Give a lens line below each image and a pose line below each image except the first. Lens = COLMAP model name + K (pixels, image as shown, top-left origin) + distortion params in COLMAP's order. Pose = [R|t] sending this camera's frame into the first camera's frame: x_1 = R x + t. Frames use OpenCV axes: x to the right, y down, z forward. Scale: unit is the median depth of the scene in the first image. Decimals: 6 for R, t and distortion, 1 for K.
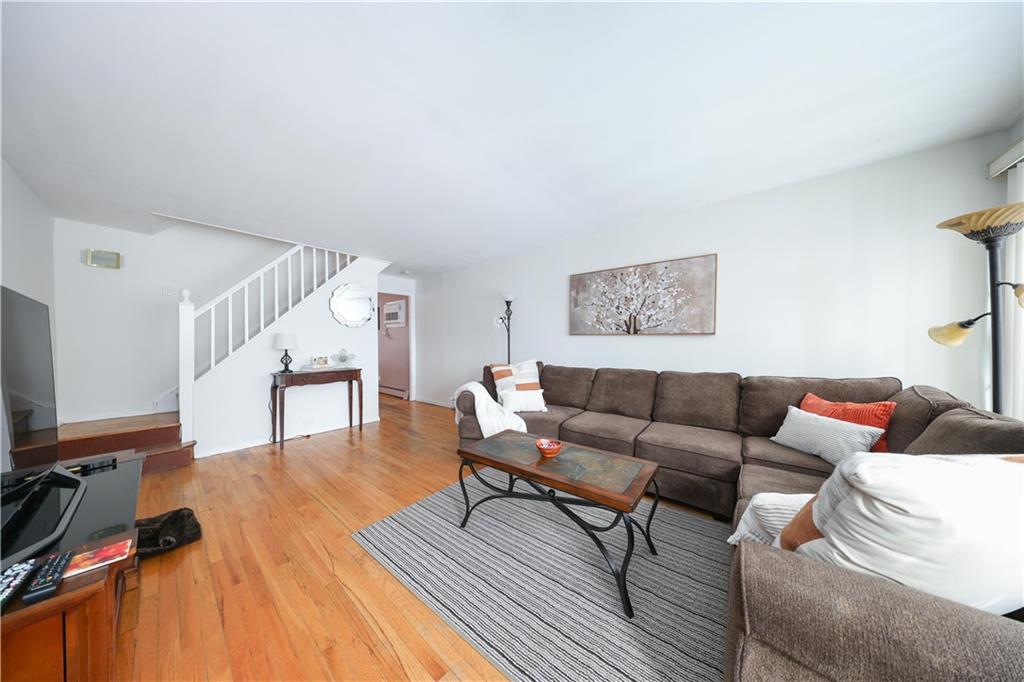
lens RADIAL K [[297.2, 0, 506.2], [0, 297.2, 345.0], [0, 0, 1]] dist [0.000437, -0.000120]
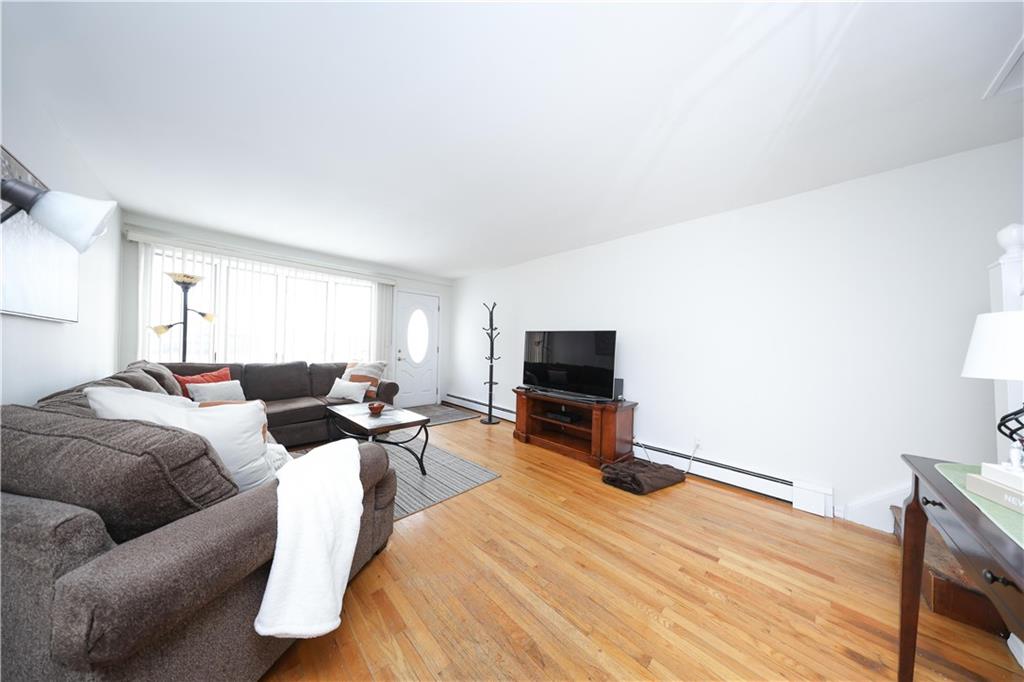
lens RADIAL K [[297.2, 0, 506.2], [0, 297.2, 345.0], [0, 0, 1]] dist [0.000437, -0.000120]
pose [[-0.995832, -0.019988, 0.088994, -0.378116], [-0.019226, 0.999771, 0.009414, -0.007538], [-0.089161, 0.007664, -0.995988, 1.383373]]
